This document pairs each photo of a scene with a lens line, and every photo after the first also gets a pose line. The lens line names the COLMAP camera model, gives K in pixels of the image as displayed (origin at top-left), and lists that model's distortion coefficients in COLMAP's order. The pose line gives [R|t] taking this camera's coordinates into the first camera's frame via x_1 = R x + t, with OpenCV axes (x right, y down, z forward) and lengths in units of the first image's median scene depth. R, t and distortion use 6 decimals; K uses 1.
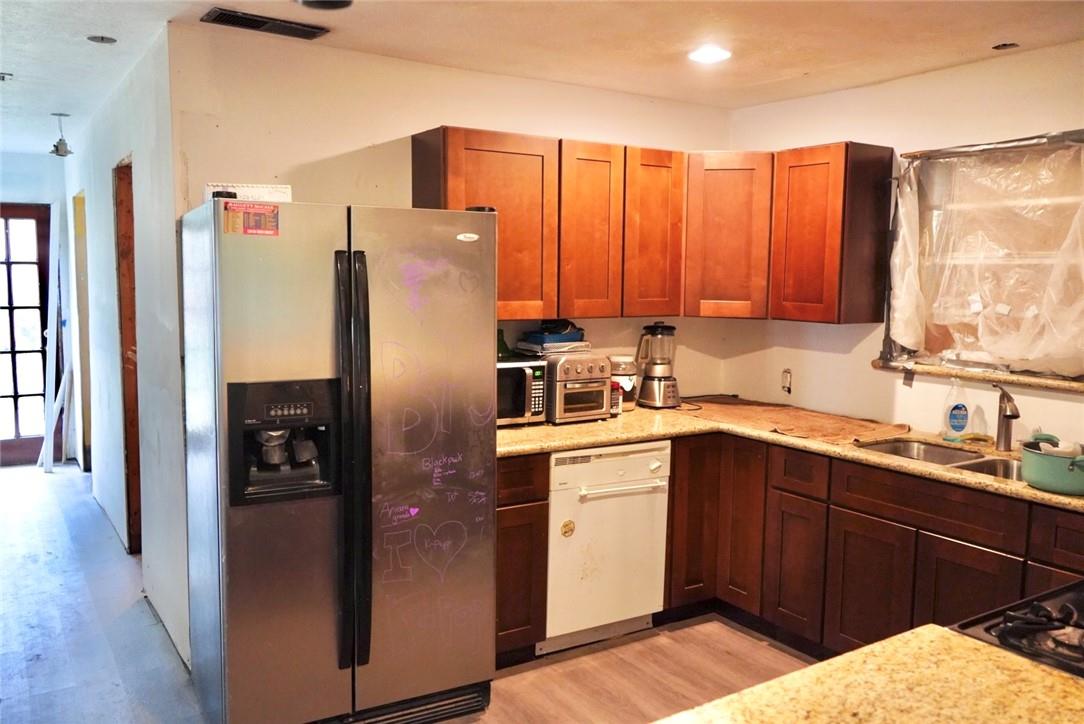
lens RADIAL K [[884.2, 0, 542.0], [0, 884.2, 362.0], [0, 0, 1]] dist [-0.079258, -0.002979]
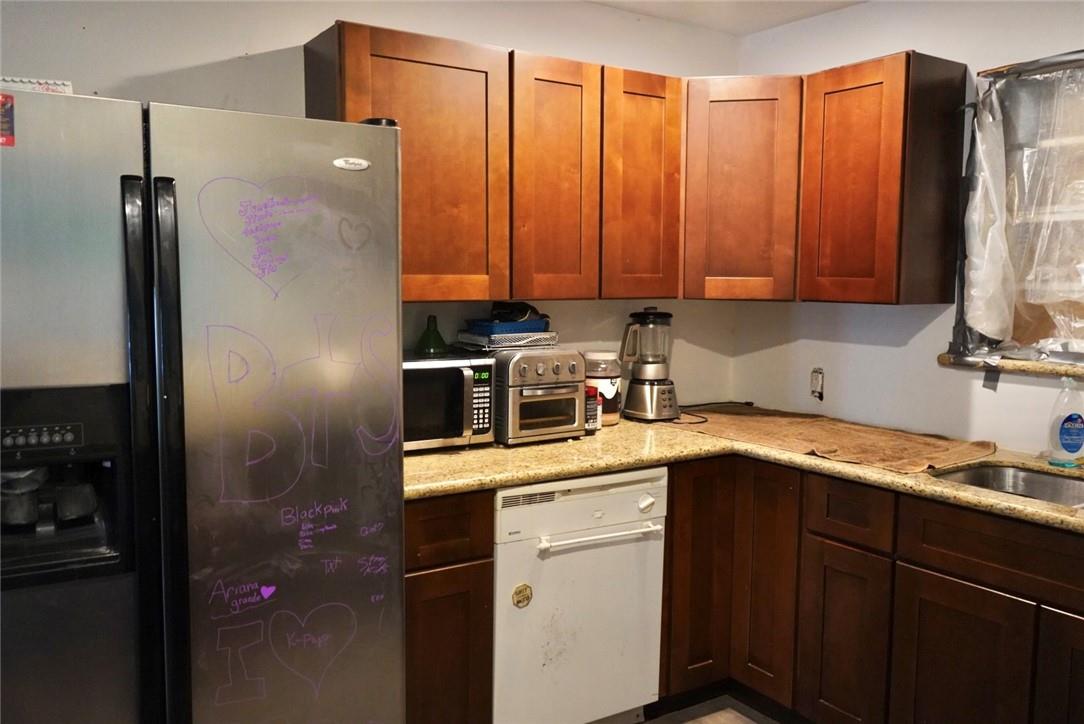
lens RADIAL K [[884.2, 0, 542.0], [0, 884.2, 362.0], [0, 0, 1]] dist [-0.079258, -0.002979]
pose [[0.999934, -0.007010, 0.009063, 0.037381], [0.007071, 0.999953, -0.006707, 0.007052], [-0.009016, 0.006771, 0.999936, 0.280745]]
